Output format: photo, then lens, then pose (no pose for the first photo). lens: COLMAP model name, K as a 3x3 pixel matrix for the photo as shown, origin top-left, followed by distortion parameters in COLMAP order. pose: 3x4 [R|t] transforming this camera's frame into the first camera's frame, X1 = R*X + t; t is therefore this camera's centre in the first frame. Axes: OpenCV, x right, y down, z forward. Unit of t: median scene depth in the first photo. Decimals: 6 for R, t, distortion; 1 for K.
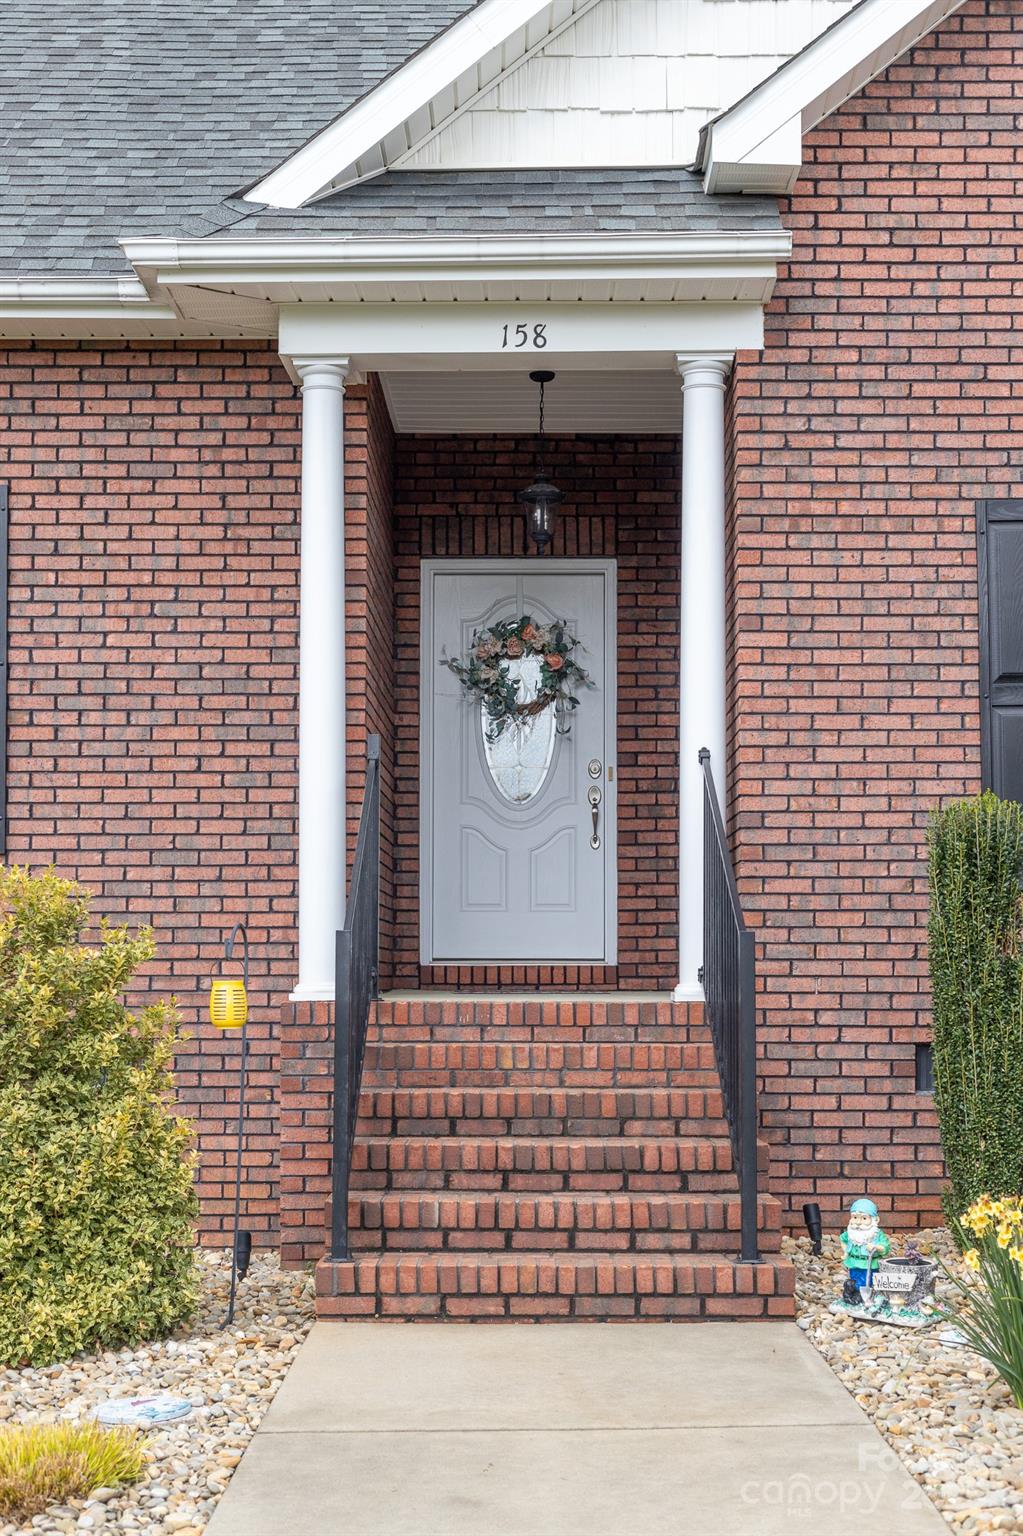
lens RADIAL K [[2224.0, 0, 528.6], [0, 2224.0, 899.6], [0, 0, 1]] dist [0.011126, 0.000000]
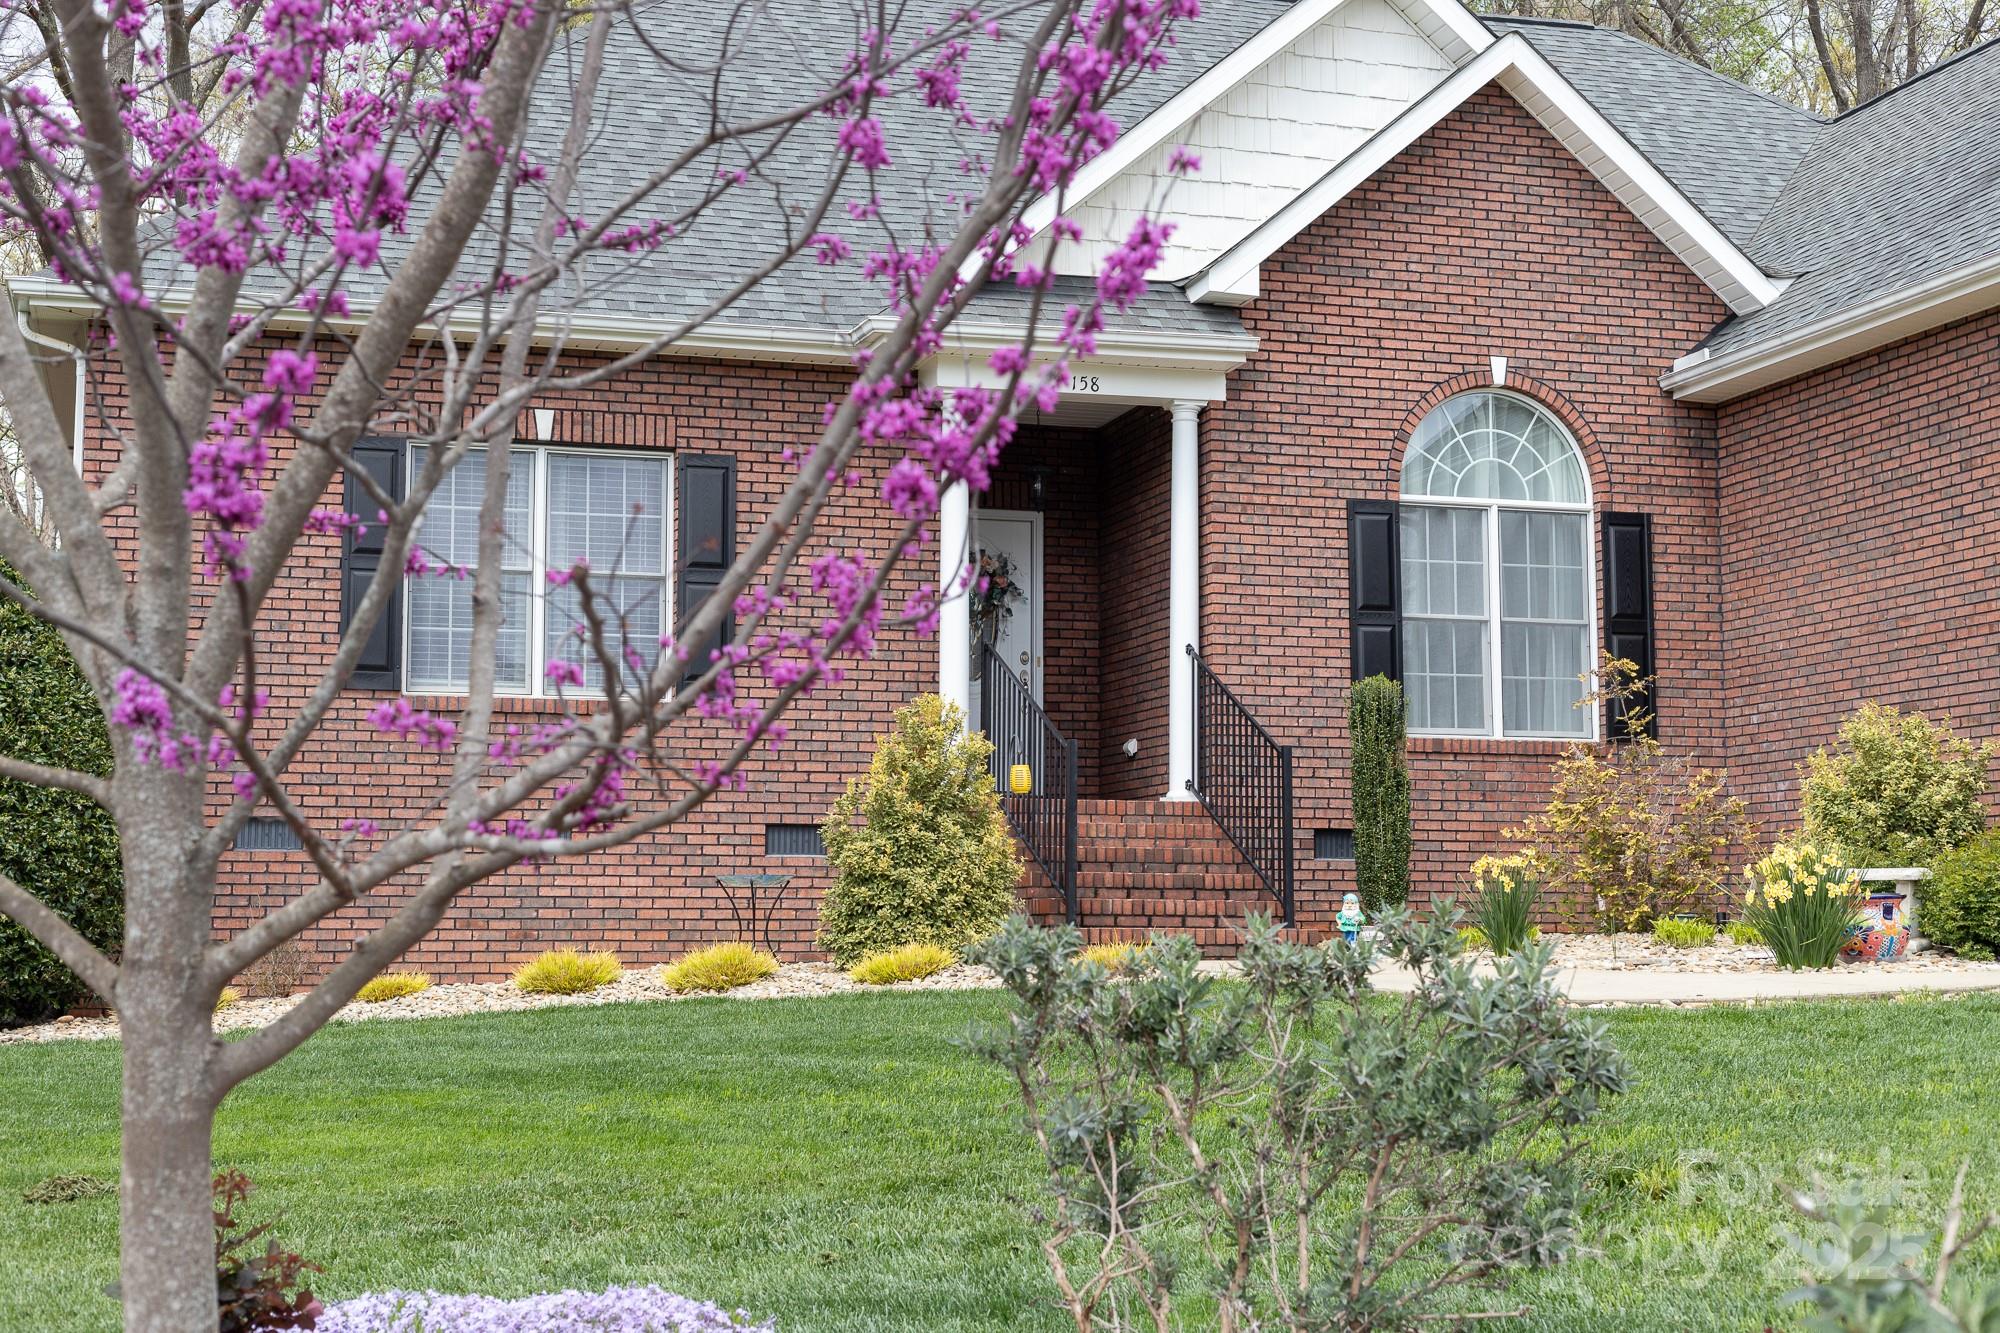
lens RADIAL K [[2873.8, 0, 999.8], [0, 2873.8, 665.6], [0, 0, 1]] dist [0.020149, 0.000000]
pose [[0.957325, 0.030369, 0.287415, -0.650604], [-0.010483, 0.997458, -0.070479, 0.095434], [-0.288825, 0.064458, 0.955210, -0.945850]]
